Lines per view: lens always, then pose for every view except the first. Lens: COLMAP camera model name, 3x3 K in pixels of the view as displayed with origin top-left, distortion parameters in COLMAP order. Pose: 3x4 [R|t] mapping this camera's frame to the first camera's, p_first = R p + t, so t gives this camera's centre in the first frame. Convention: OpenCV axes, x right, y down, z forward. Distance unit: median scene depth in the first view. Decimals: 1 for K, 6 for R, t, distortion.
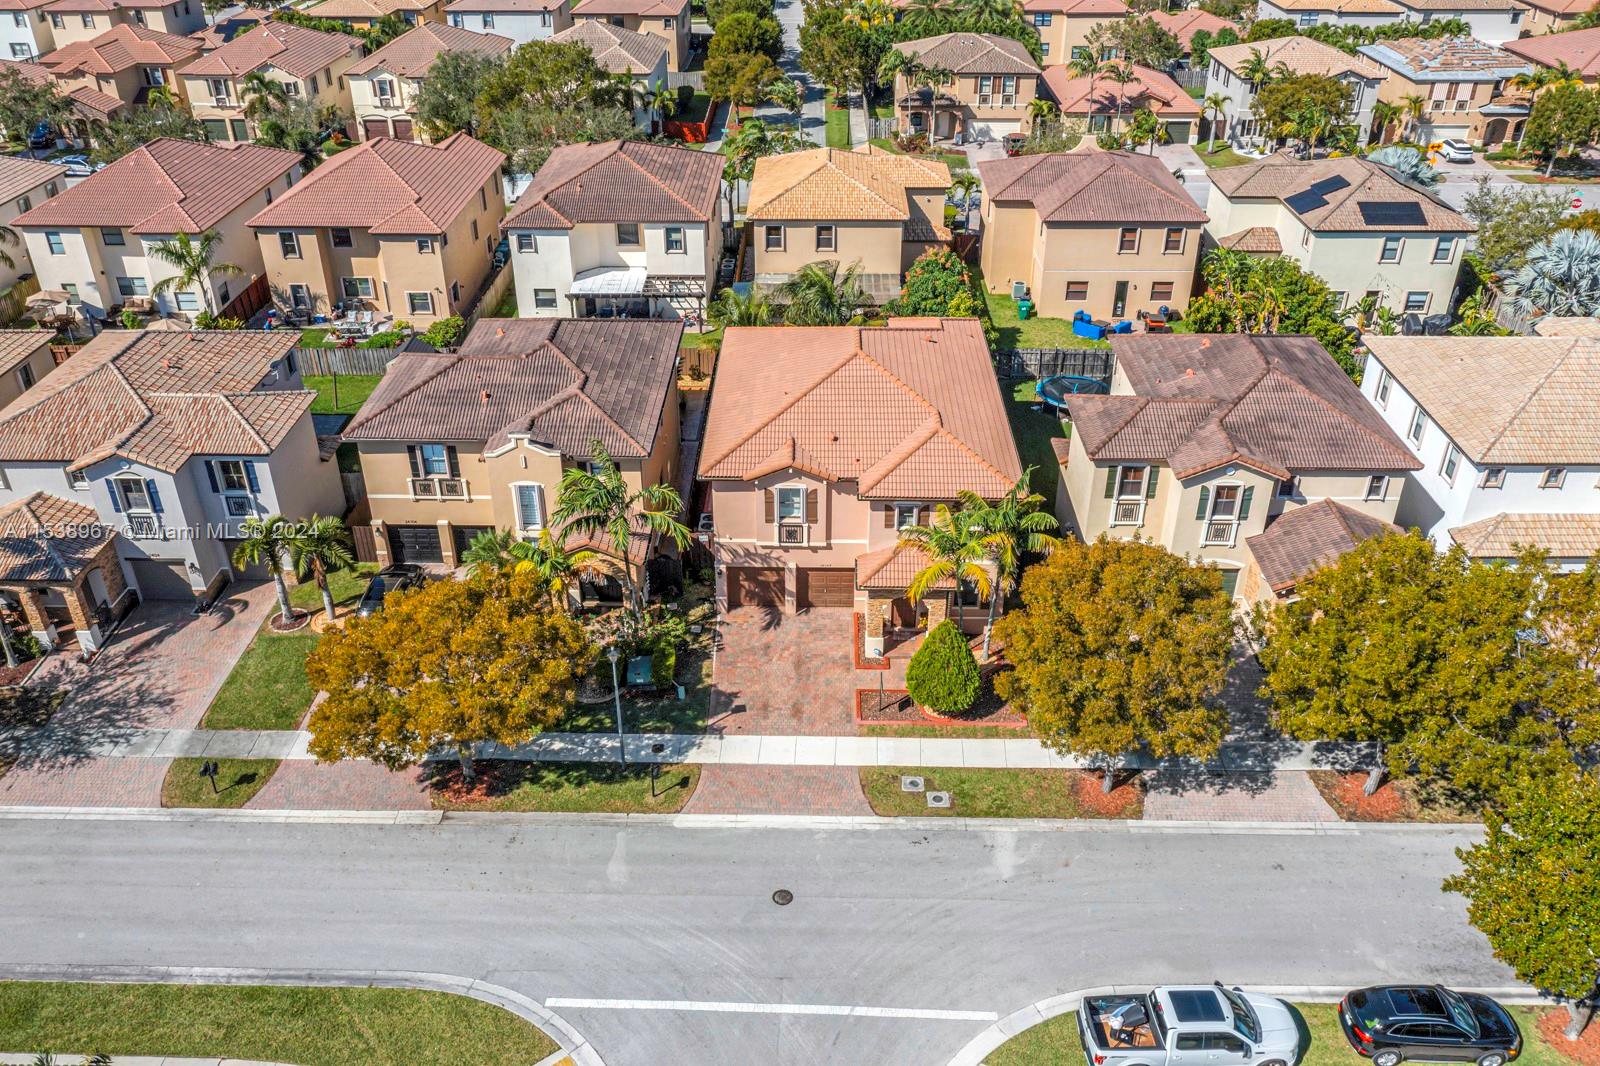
lens RADIAL K [[1274.9, 0, 800.0], [0, 1274.9, 533.0], [0, 0, 1]] dist [-0.025336, 0.003692]
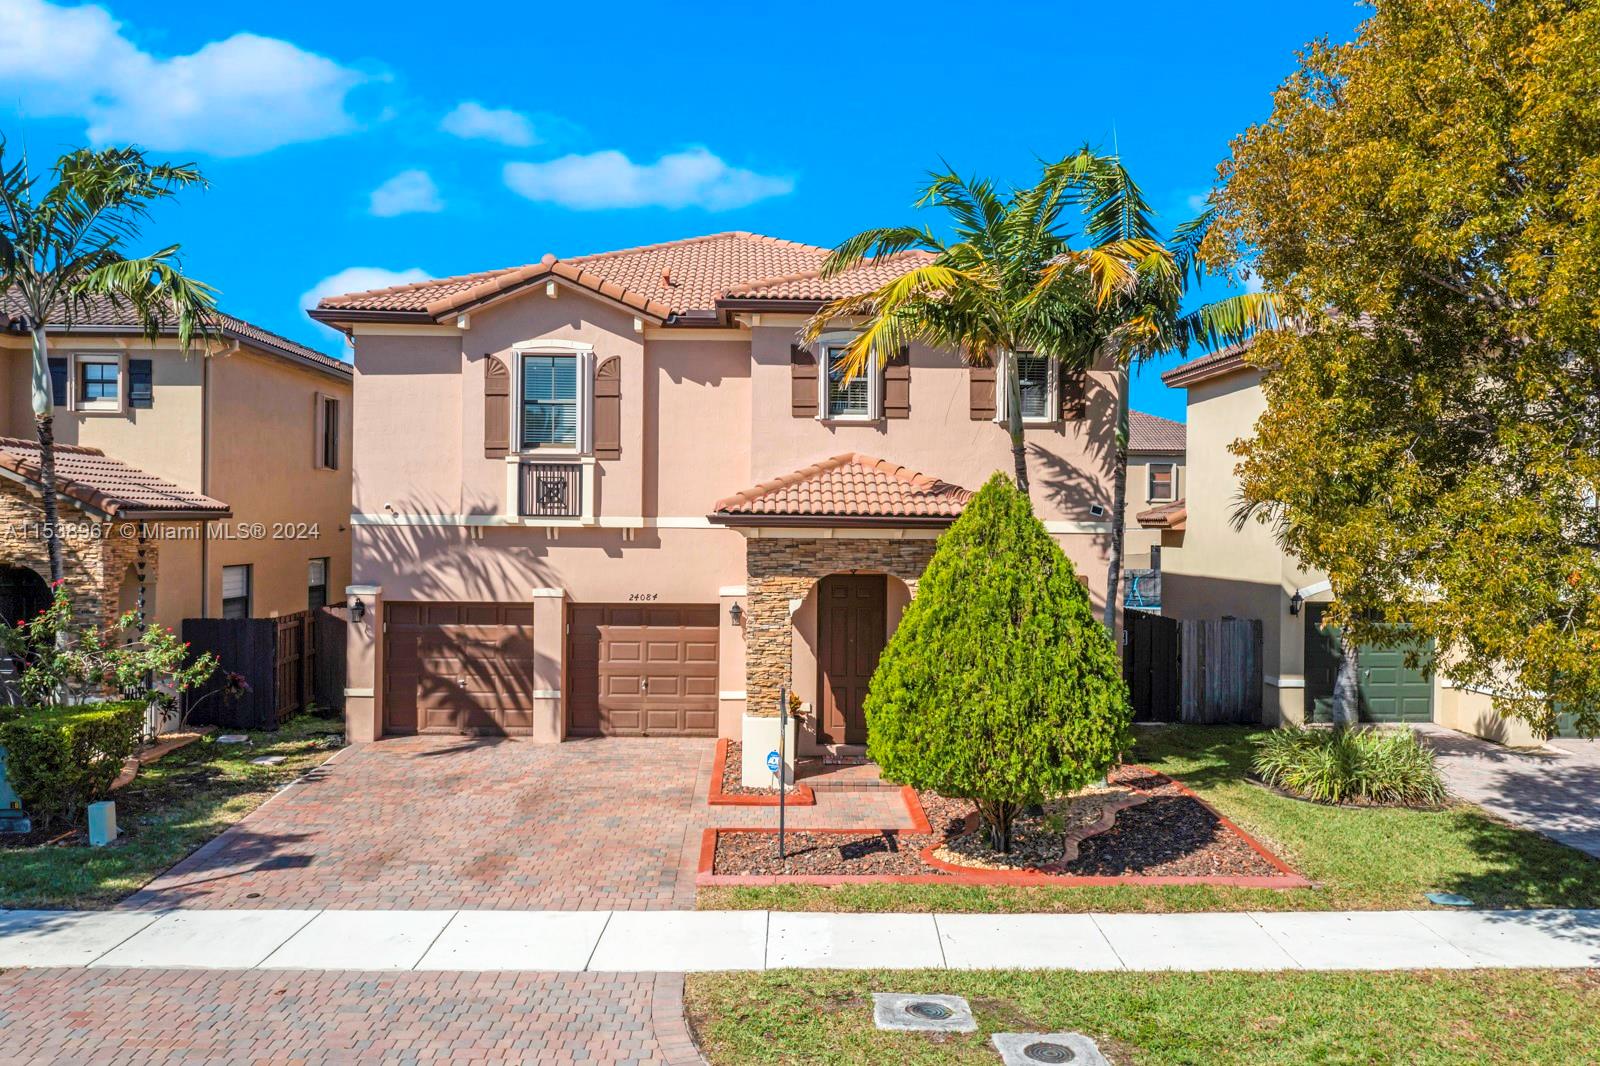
lens RADIAL K [[1274.9, 0, 800.0], [0, 1274.9, 533.0], [0, 0, 1]] dist [-0.025336, 0.003692]
pose [[0.998483, 0.011964, 0.053747, 0.051469], [0.016858, 0.862817, -0.505235, 0.224432], [-0.052418, 0.505374, 0.861307, 0.728680]]
